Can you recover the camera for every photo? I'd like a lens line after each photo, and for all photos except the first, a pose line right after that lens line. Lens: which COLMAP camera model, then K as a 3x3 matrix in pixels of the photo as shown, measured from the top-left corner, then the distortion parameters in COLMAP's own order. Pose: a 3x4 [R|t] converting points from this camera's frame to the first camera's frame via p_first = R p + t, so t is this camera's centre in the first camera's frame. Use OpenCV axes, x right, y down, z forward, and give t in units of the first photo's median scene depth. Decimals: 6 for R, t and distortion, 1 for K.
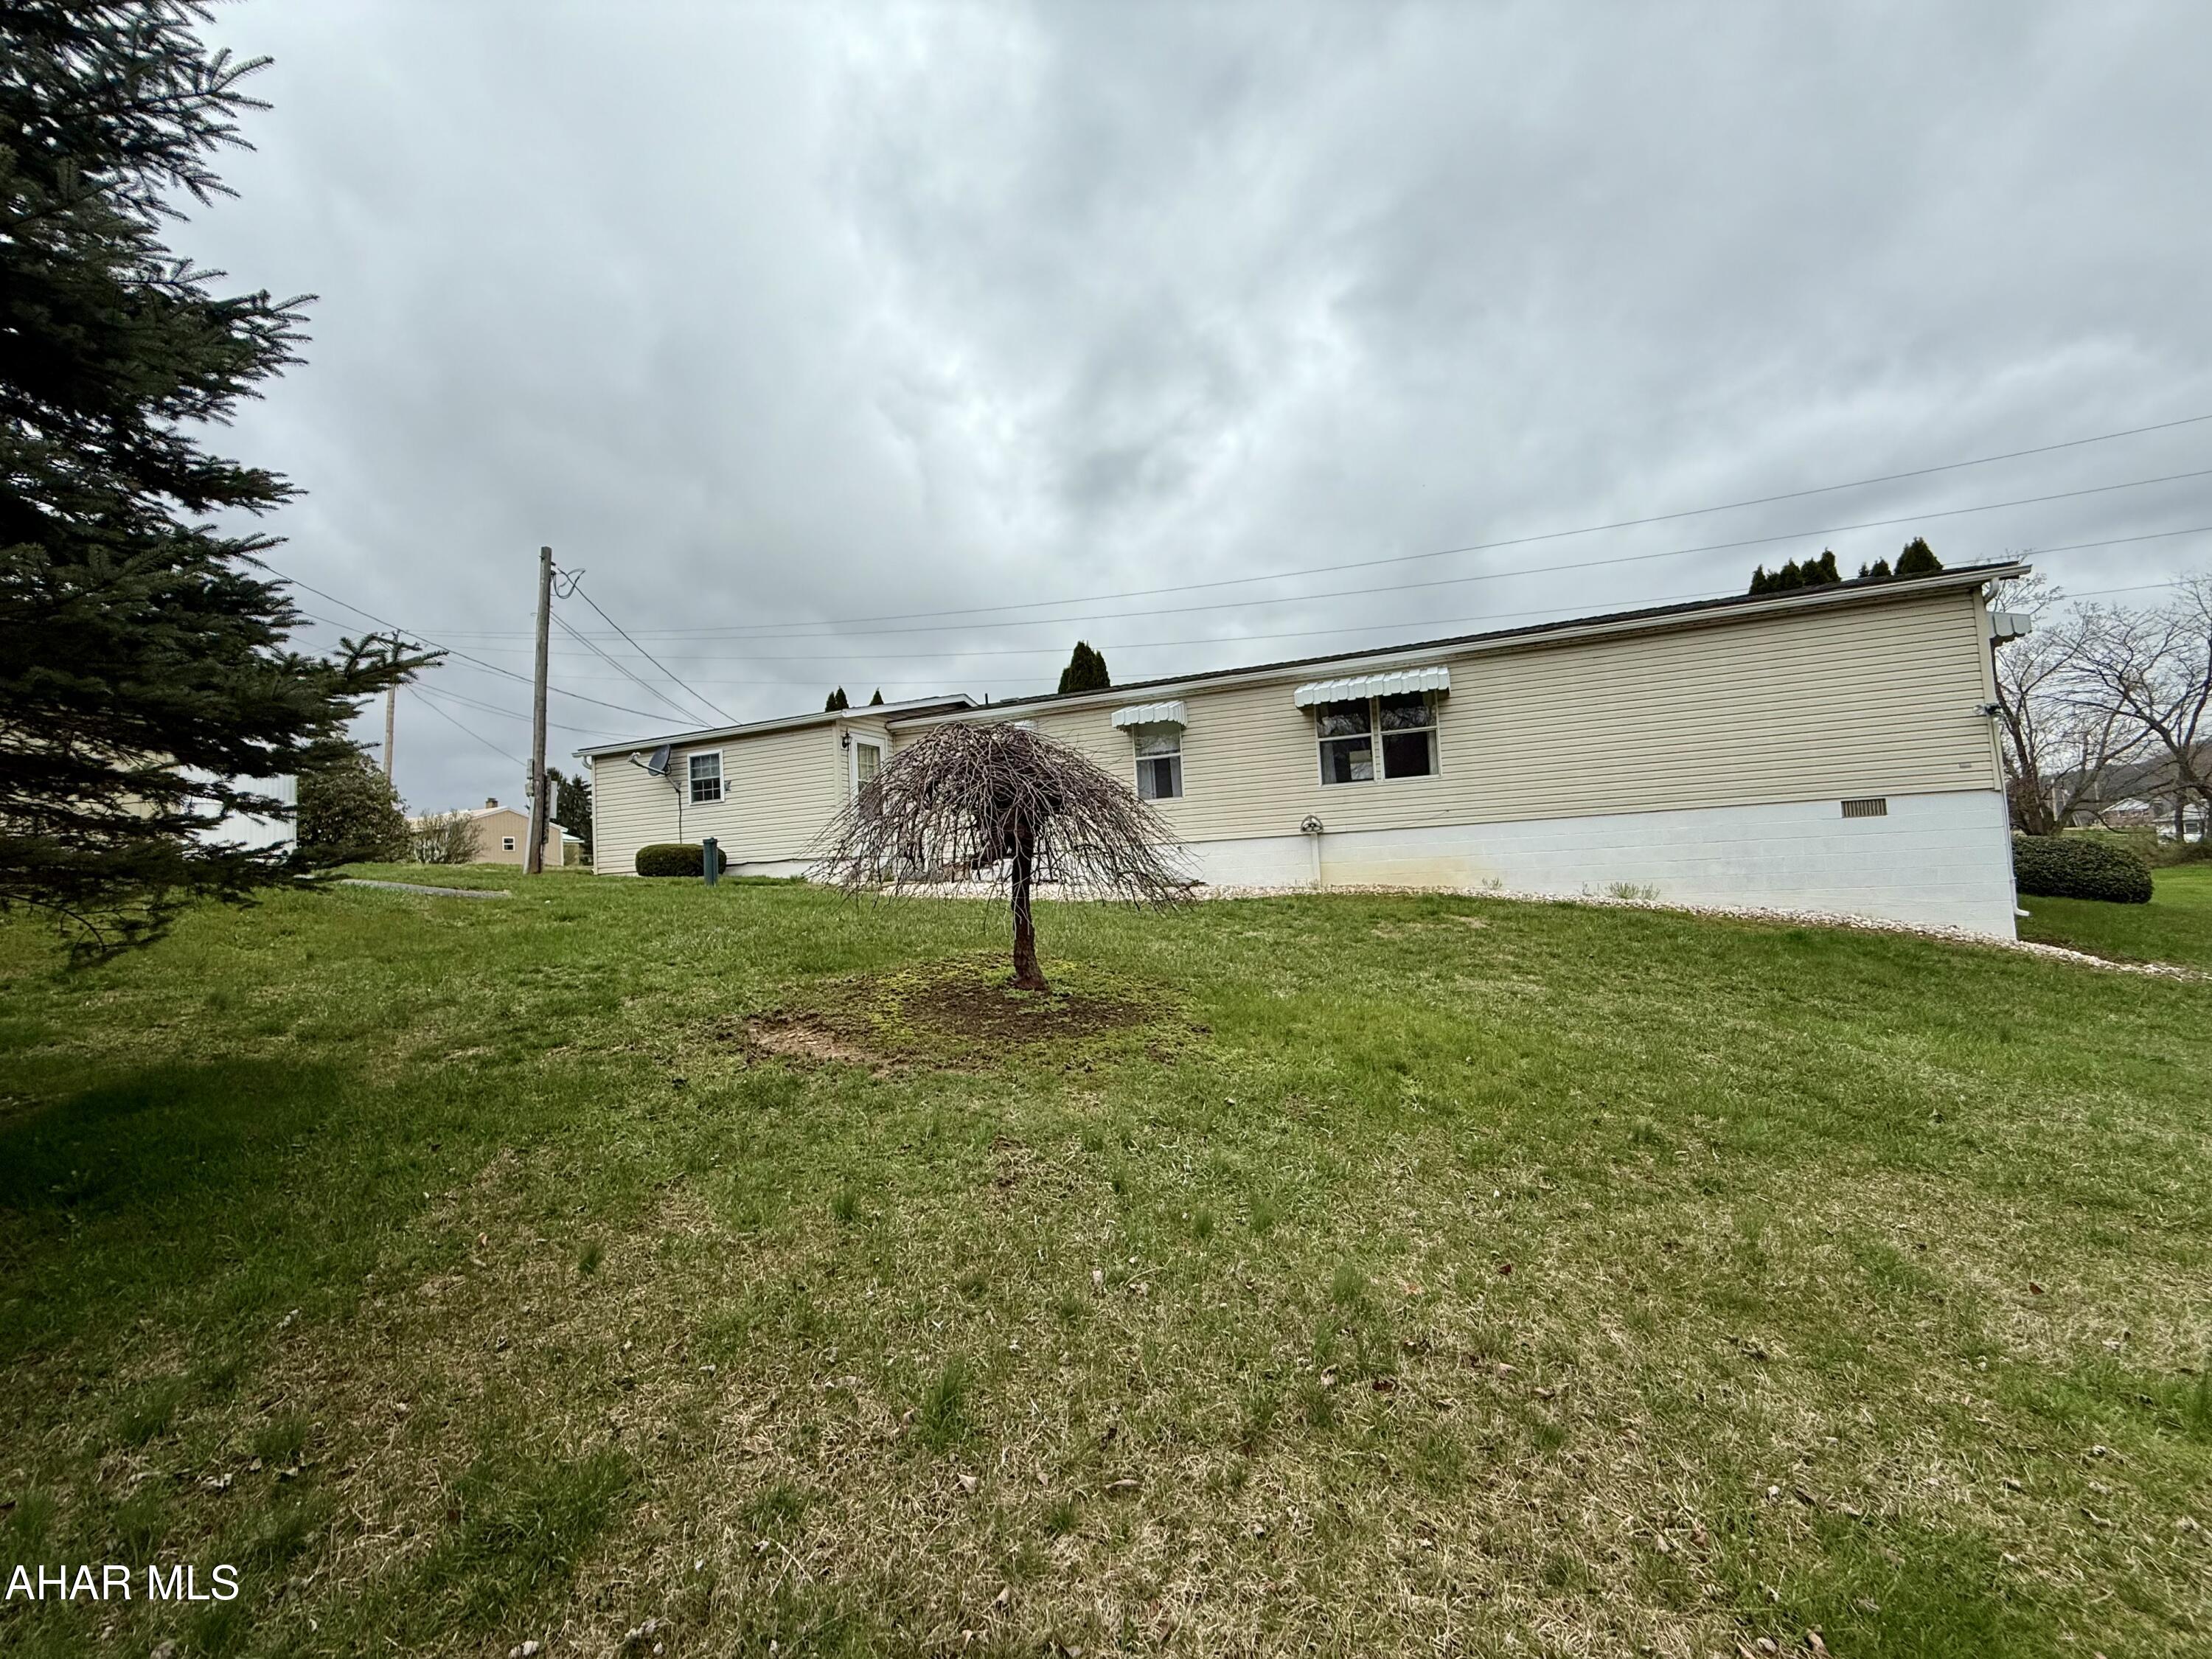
lens RADIAL K [[878.0, 0, 1109.8], [0, 878.0, 826.6], [0, 0, 1]] dist [-0.001729, 0.000532]
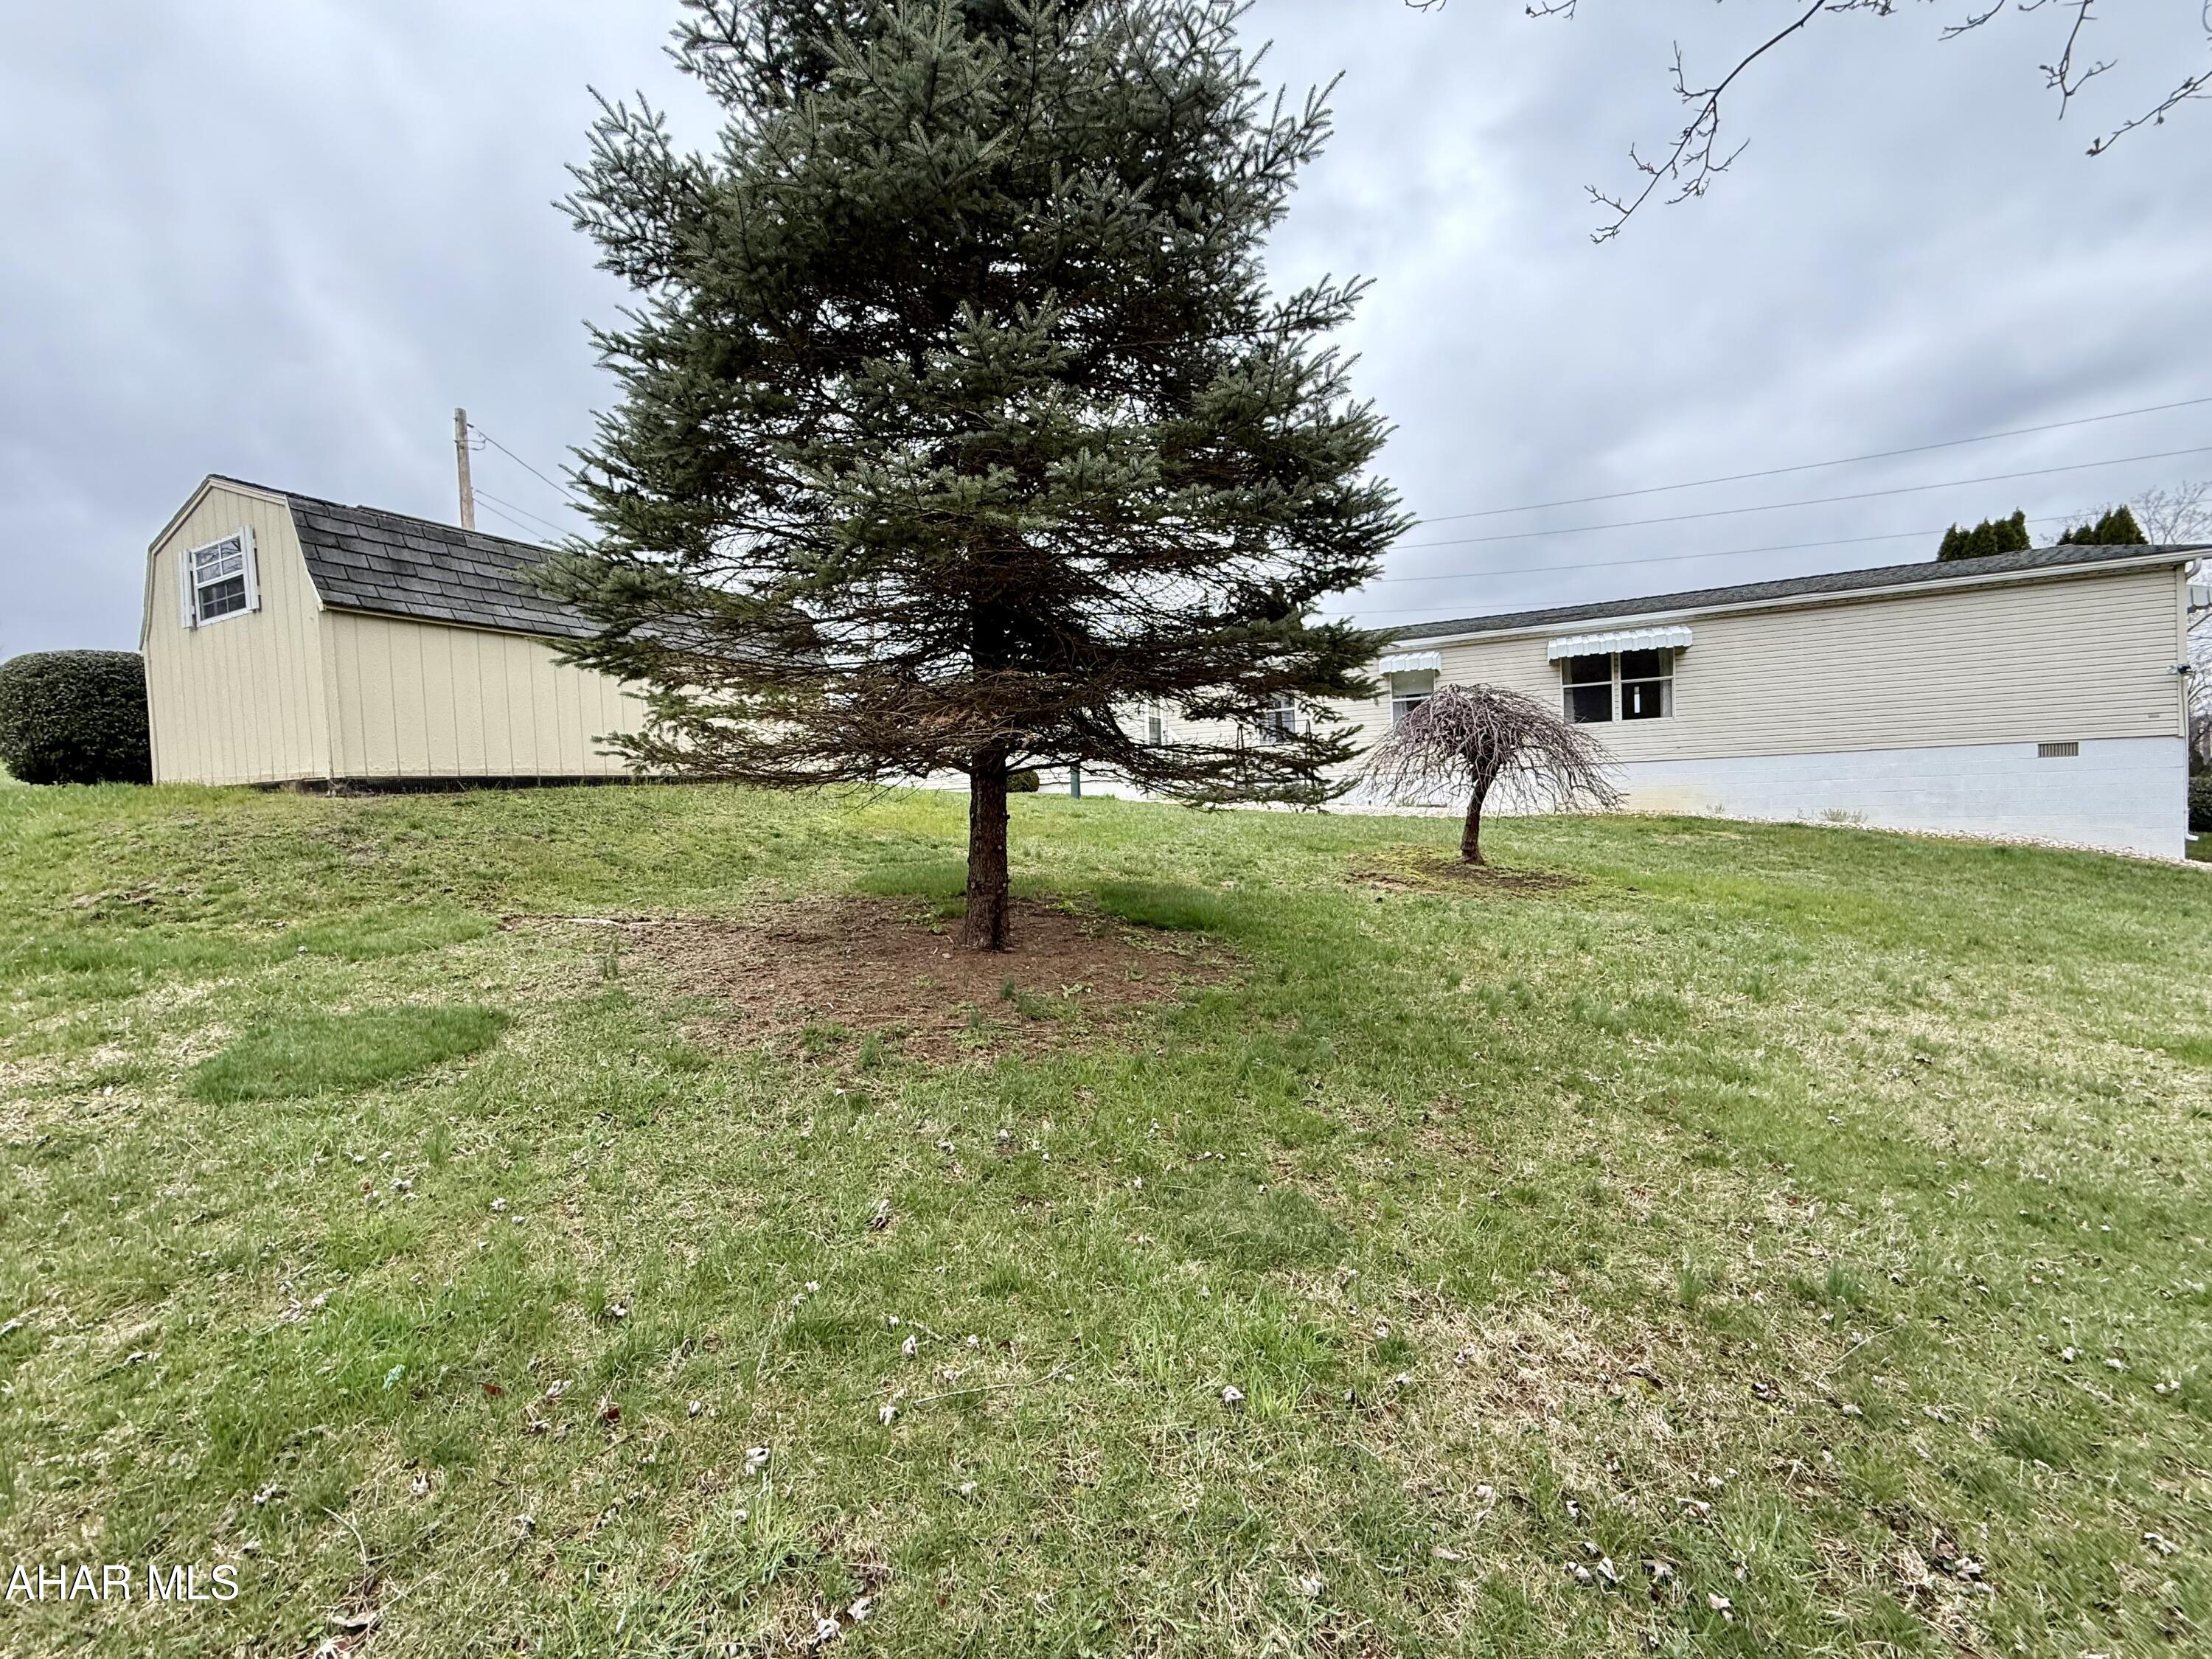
lens RADIAL K [[878.0, 0, 1108.7], [0, 878.0, 829.0], [0, 0, 1]] dist [-0.001729, 0.000532]
pose [[0.997541, 0.019232, -0.067398, -0.309093], [-0.013591, 0.996442, 0.083180, 0.003955], [0.068758, -0.082060, 0.994253, -0.256687]]
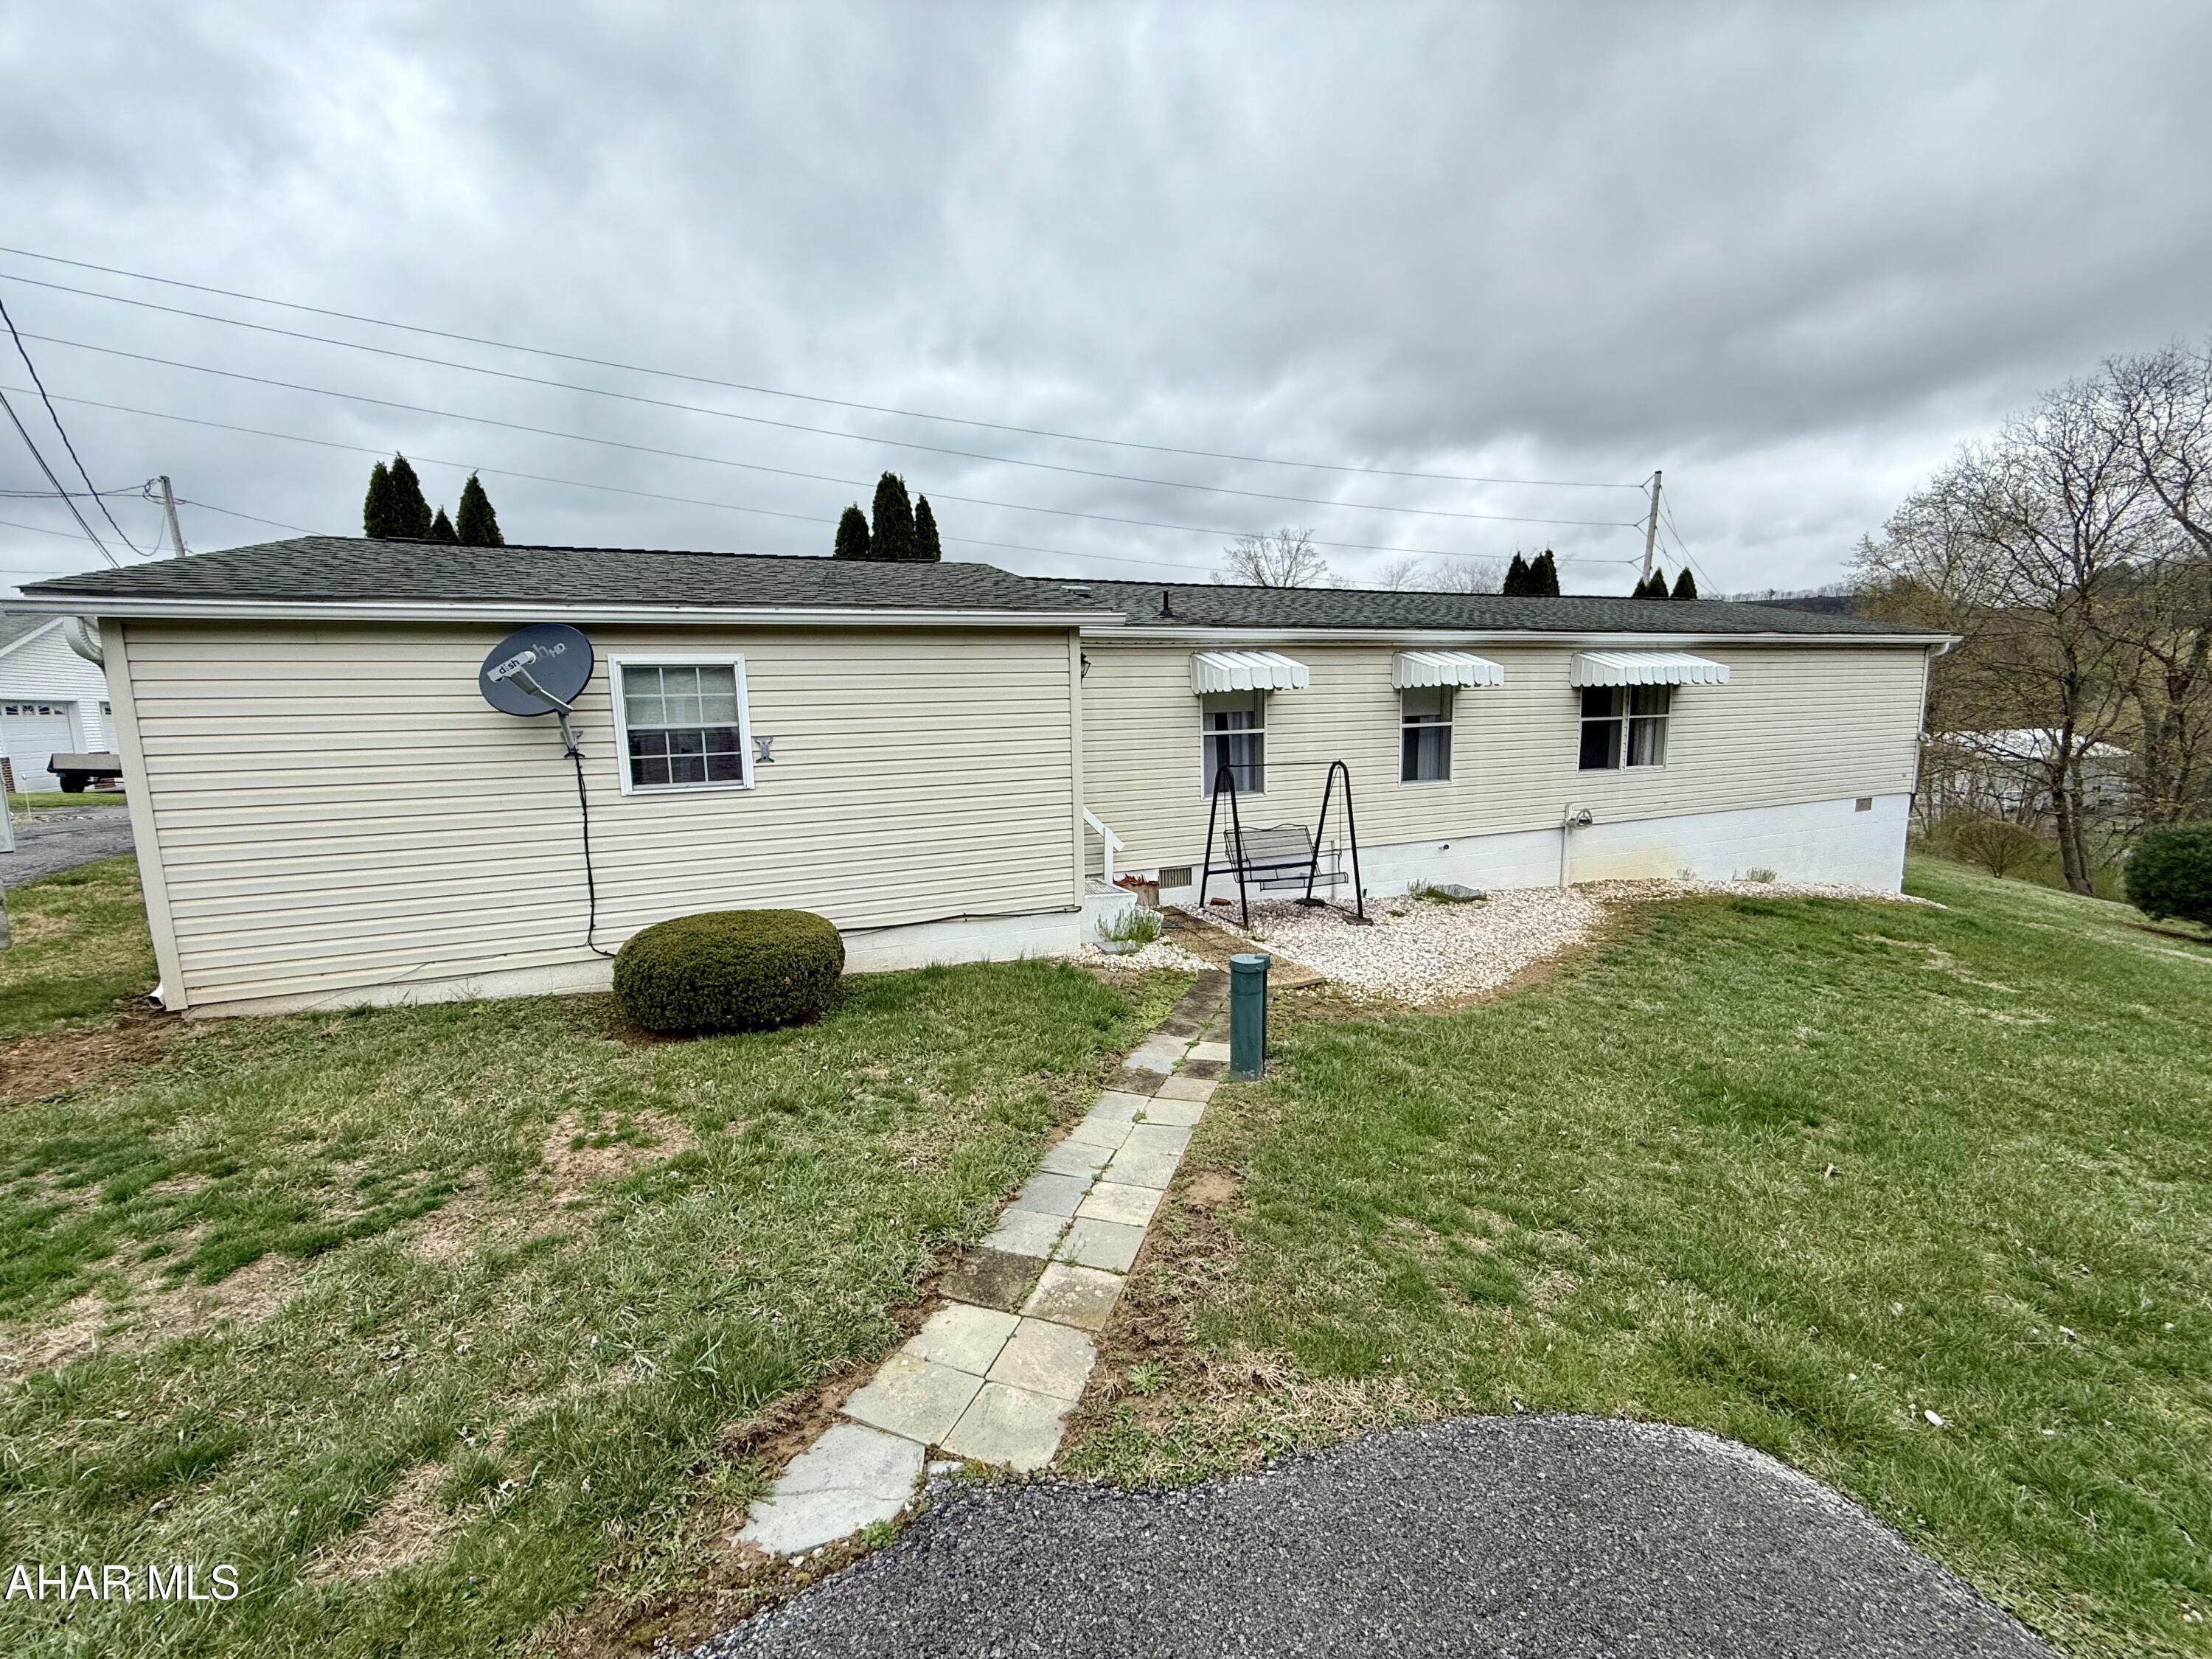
lens RADIAL K [[878.0, 0, 1105.2], [0, 878.0, 836.9], [0, 0, 1]] dist [-0.001729, 0.000532]
pose [[0.694948, -0.065554, 0.716065, -0.735088], [-0.045197, 0.989884, 0.134486, -0.080644], [-0.717638, -0.125825, 0.684955, 0.733911]]
